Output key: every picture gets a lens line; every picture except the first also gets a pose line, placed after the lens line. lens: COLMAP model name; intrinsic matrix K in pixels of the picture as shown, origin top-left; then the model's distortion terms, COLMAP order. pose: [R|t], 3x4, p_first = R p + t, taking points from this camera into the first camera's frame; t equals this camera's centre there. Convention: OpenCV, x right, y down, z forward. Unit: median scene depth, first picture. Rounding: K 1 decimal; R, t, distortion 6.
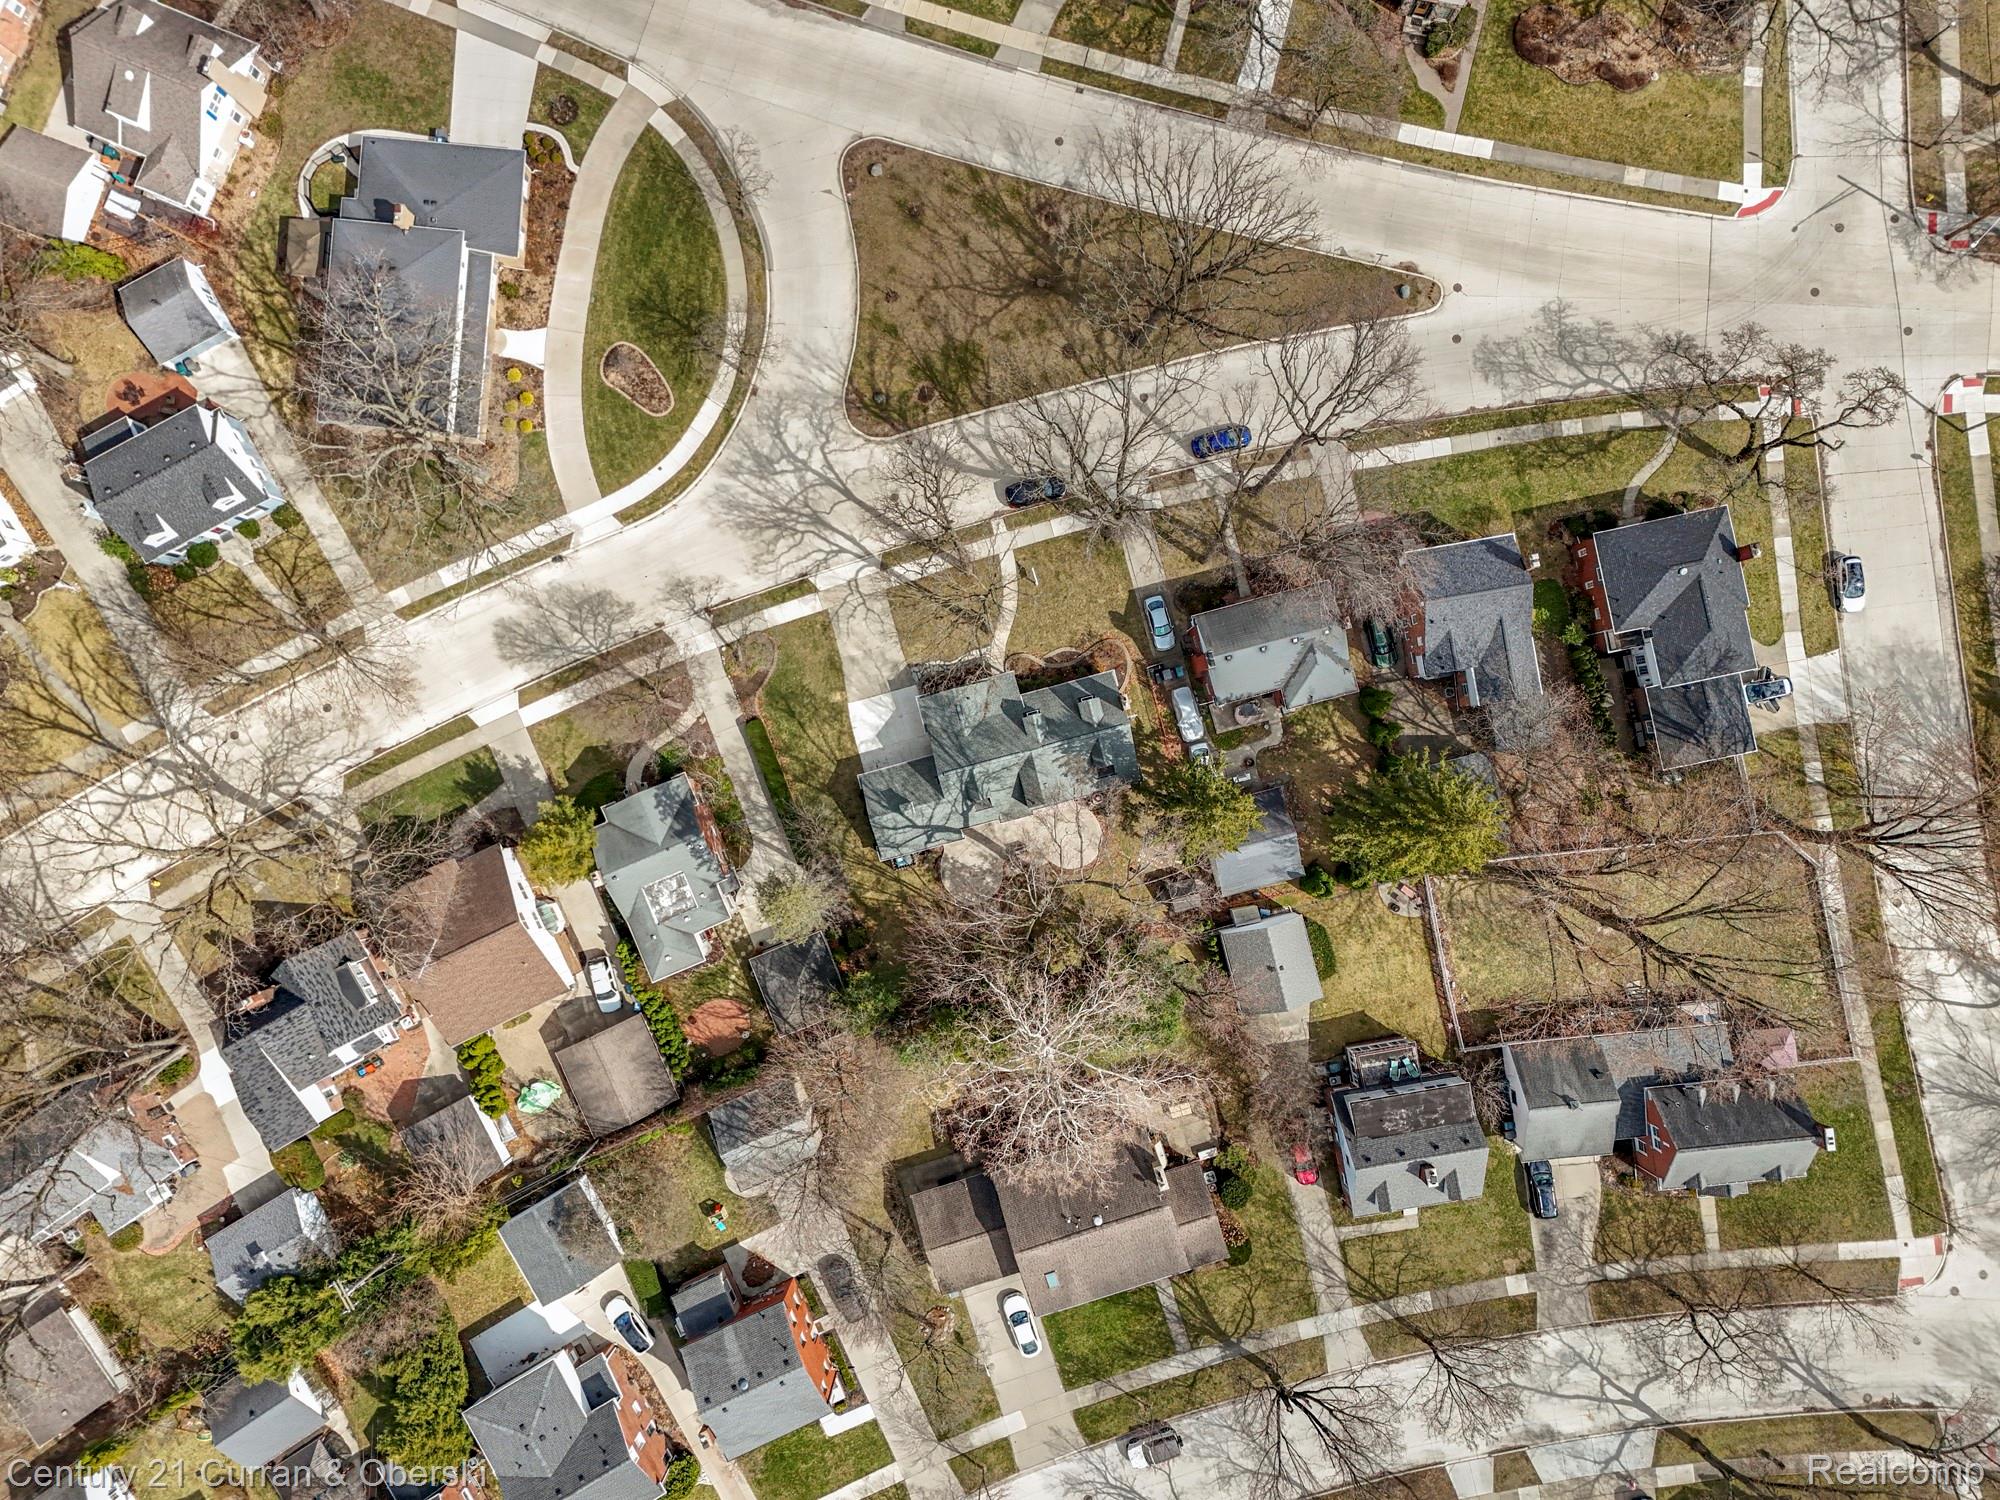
lens RADIAL K [[1469.2, 0, 987.9], [0, 1469.2, 740.9], [0, 0, 1]] dist [0.058950, -0.043142]
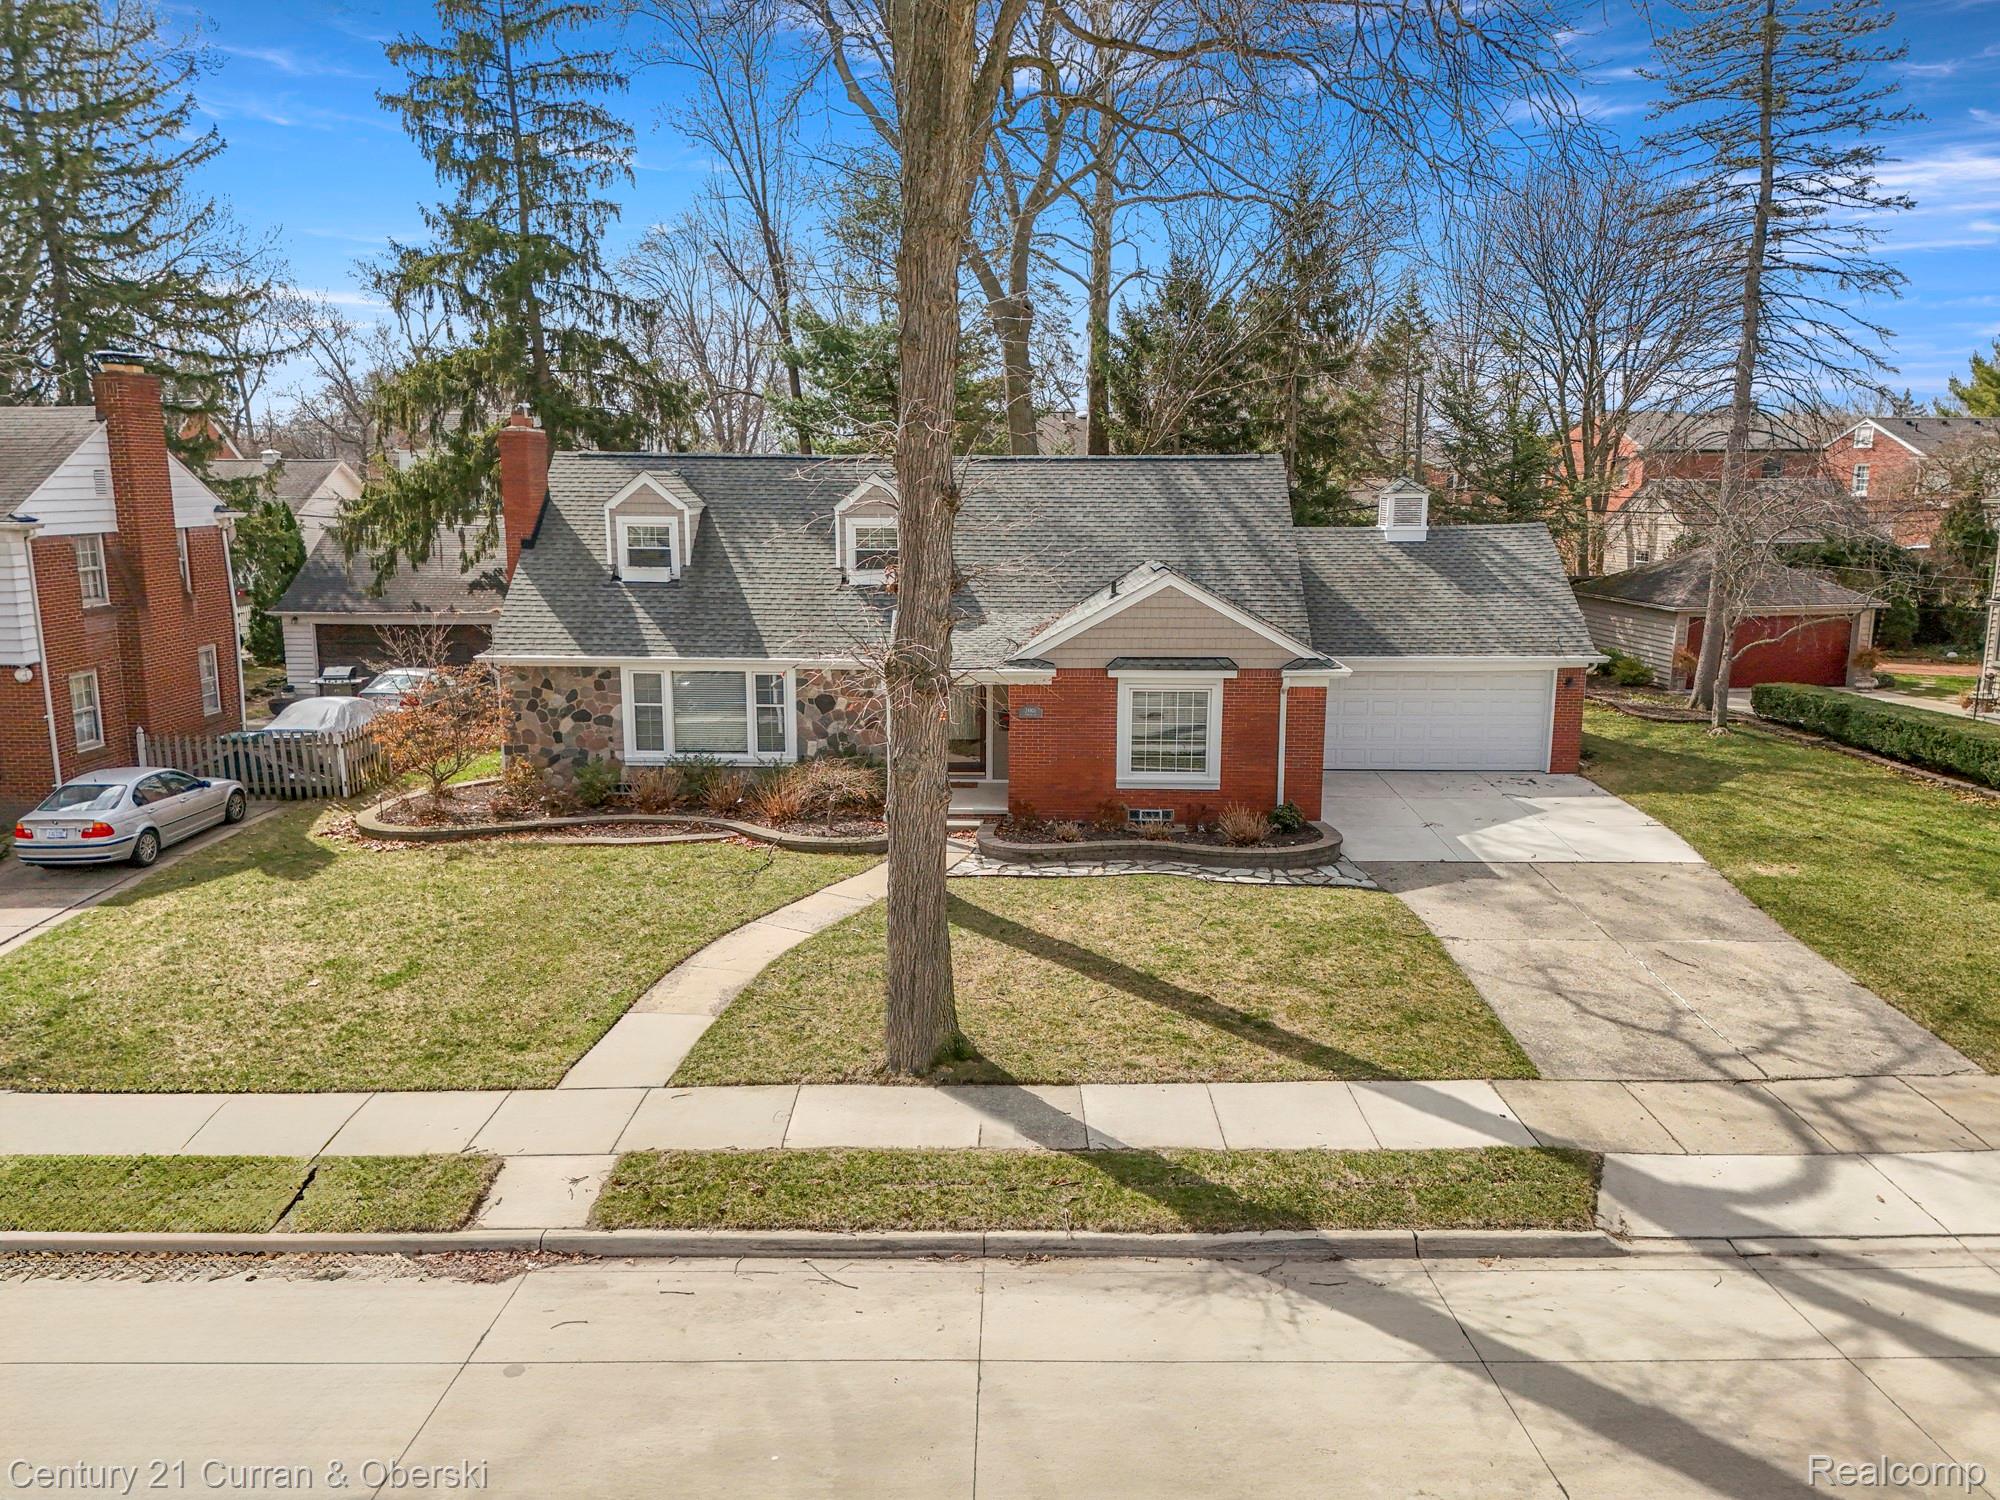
lens RADIAL K [[1469.2, 0, 1008.5], [0, 1469.2, 748.4], [0, 0, 1]] dist [0.058950, -0.043142]
pose [[-0.960419, -0.034345, 0.276434, -0.059929], [0.278407, -0.151110, 0.948502, -0.246878], [0.009195, 0.987920, 0.154691, 0.966854]]
